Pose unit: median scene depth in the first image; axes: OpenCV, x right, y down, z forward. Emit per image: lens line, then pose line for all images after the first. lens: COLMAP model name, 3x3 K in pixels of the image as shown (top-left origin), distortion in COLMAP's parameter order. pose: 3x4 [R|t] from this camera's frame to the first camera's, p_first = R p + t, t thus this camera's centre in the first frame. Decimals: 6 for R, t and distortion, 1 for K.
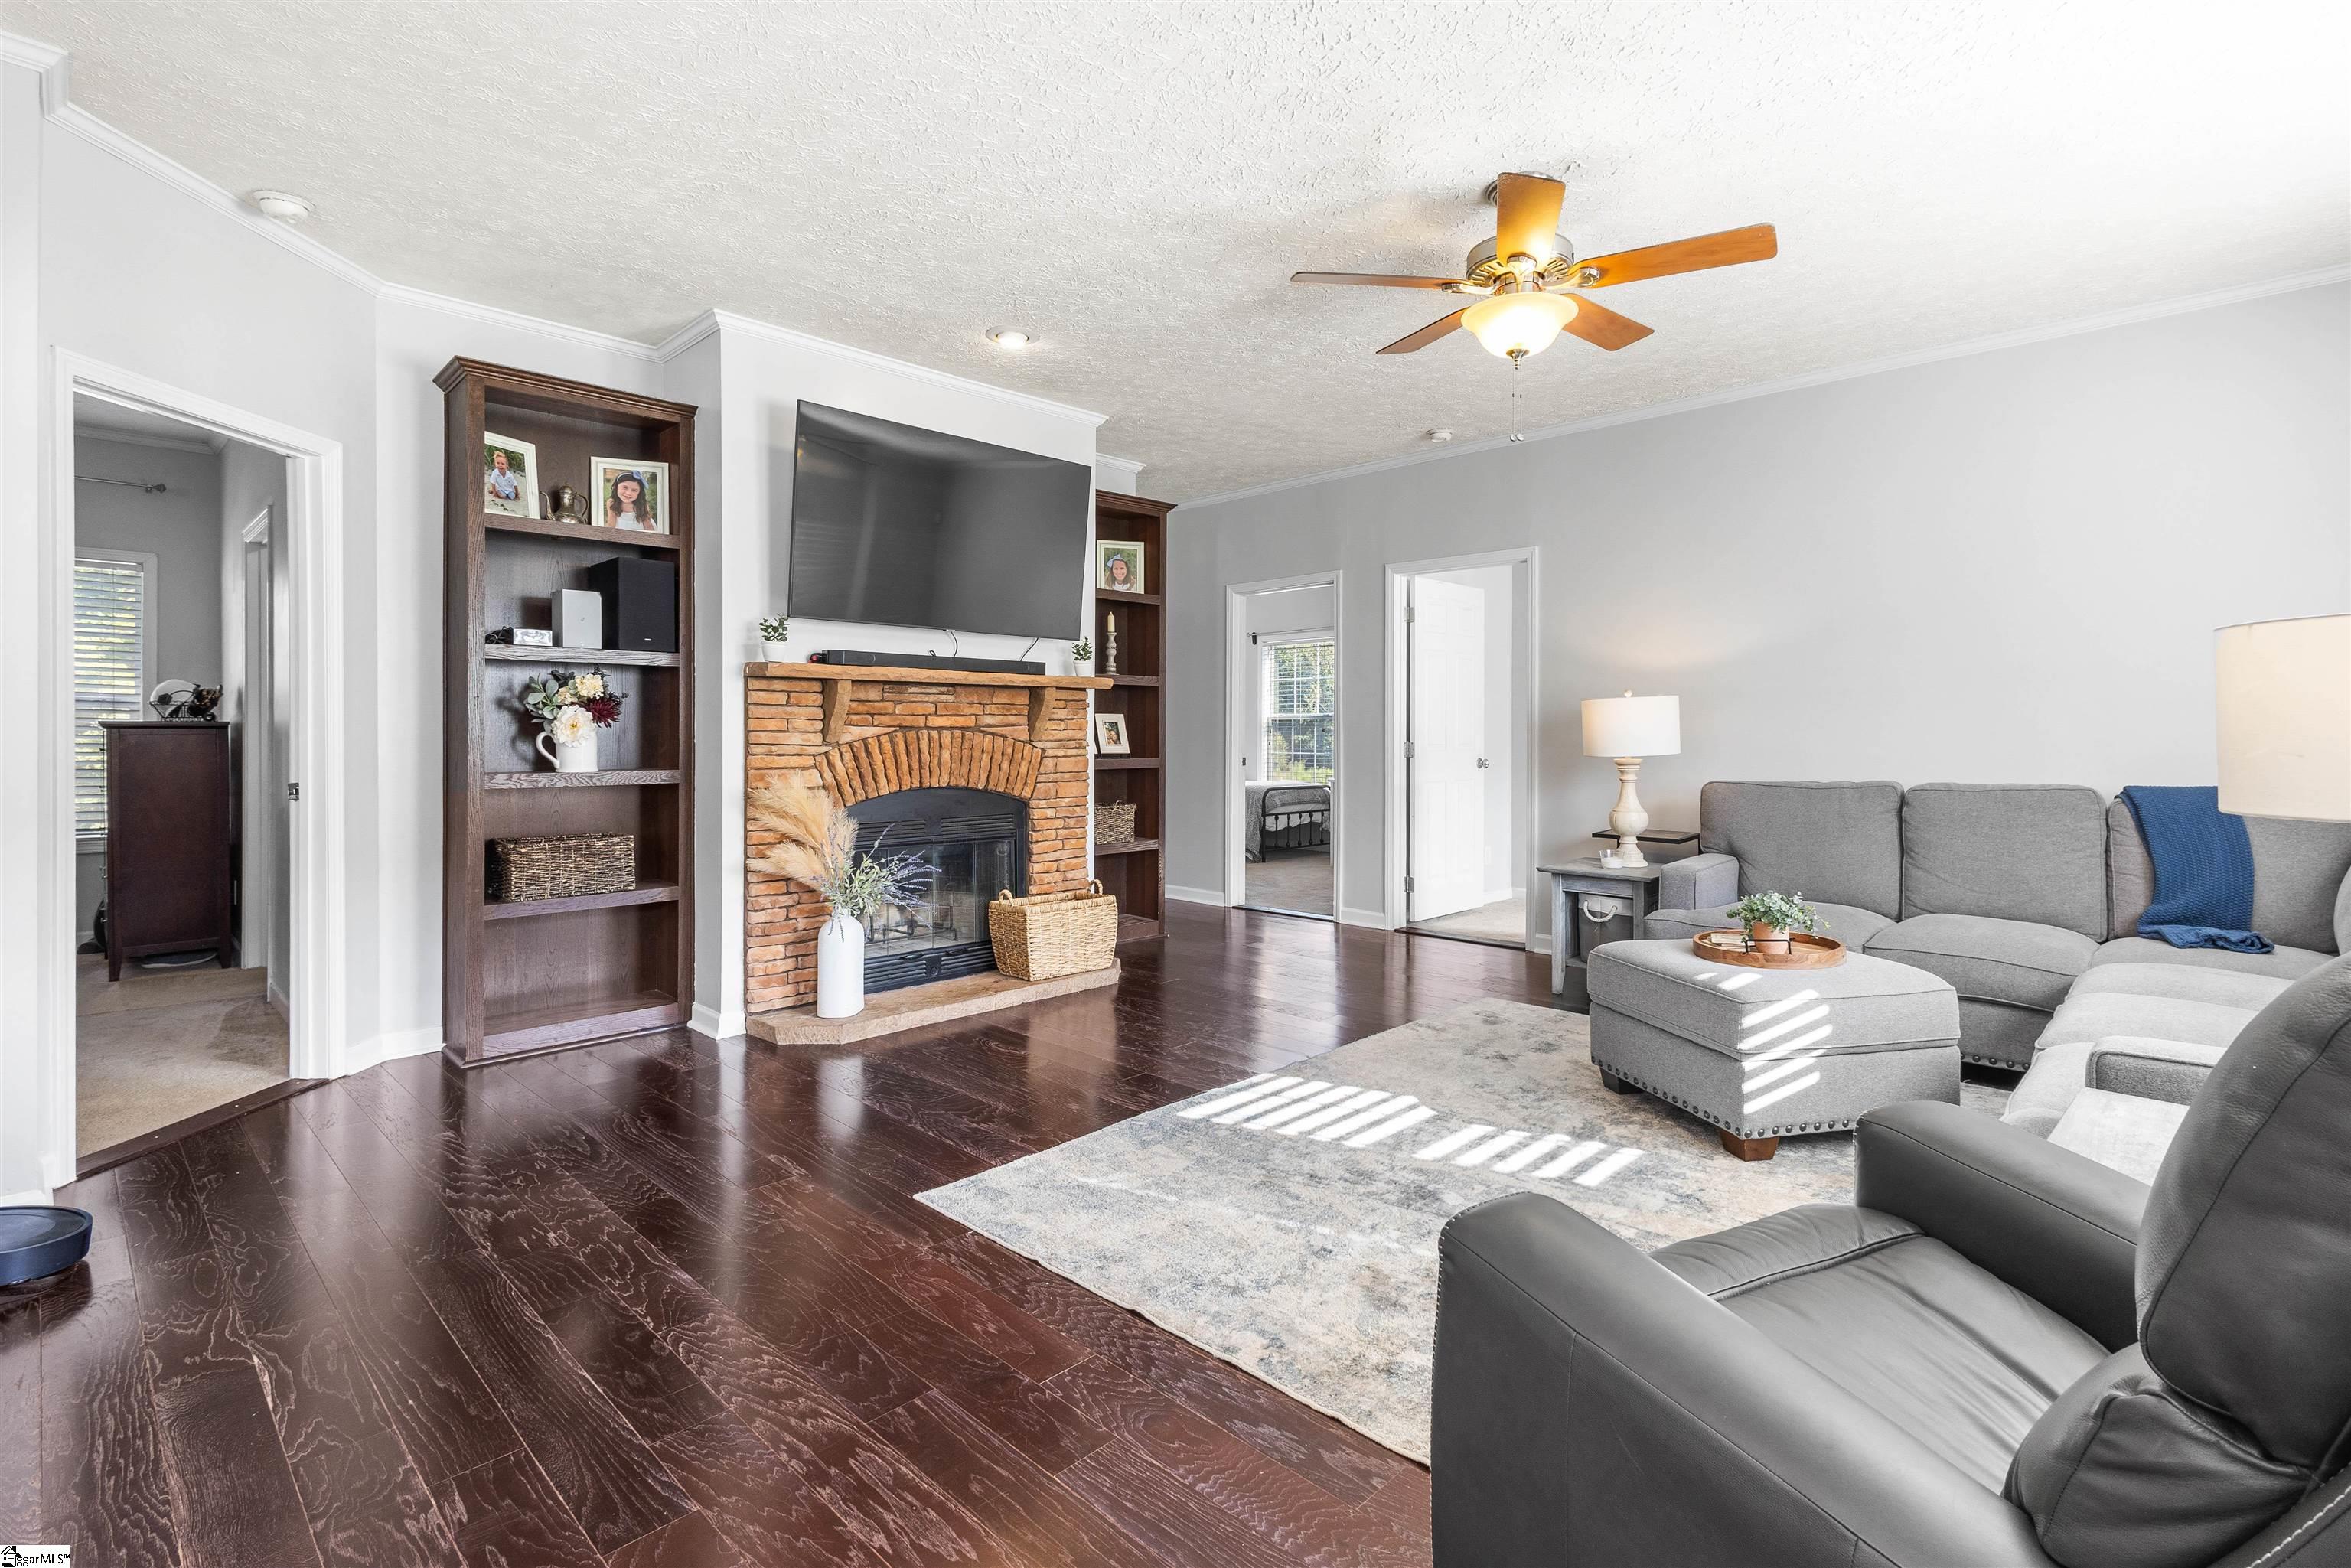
lens RADIAL K [[1098.5, 0, 1204.4], [0, 1098.5, 734.2], [0, 0, 1]] dist [0.005456, 0.000856]
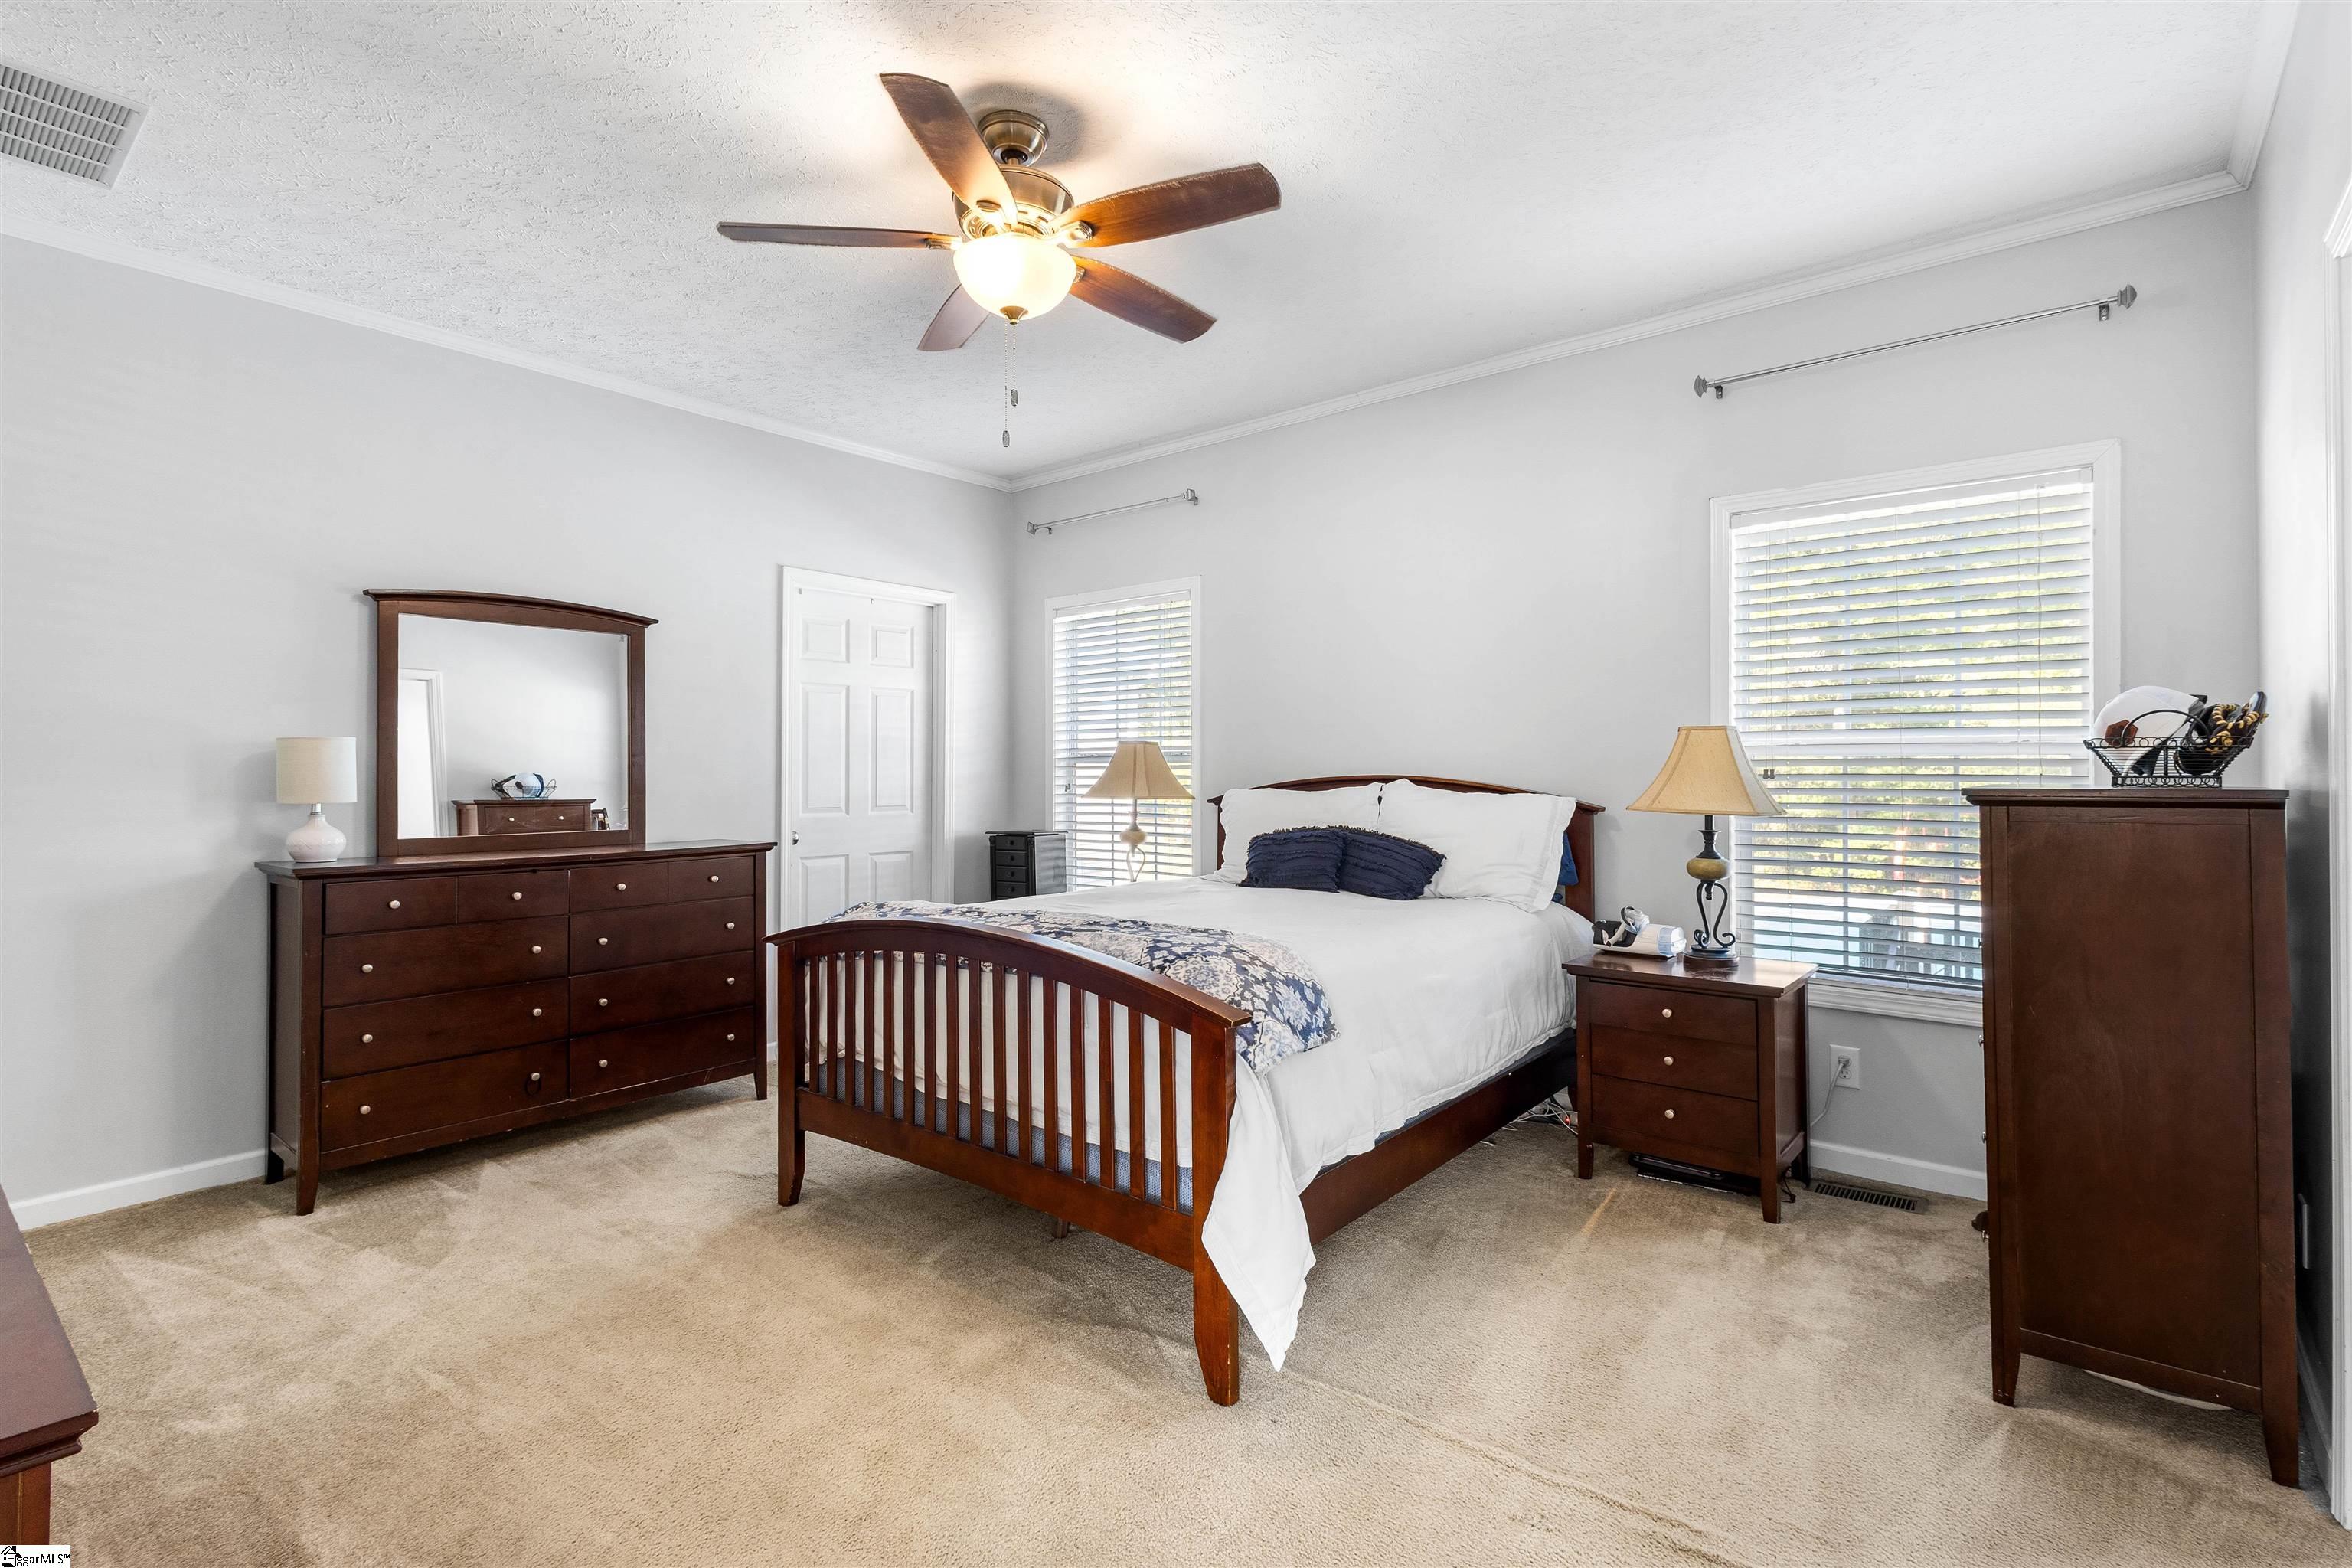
lens RADIAL K [[1099.0, 0, 1181.5], [0, 1099.0, 778.6], [0, 0, 1]] dist [0.005456, 0.000856]
pose [[0.074889, -0.008553, -0.997155, -0.463874], [-0.002353, 0.999959, -0.008754, -0.008612], [0.997189, 0.003002, 0.074865, 0.516682]]
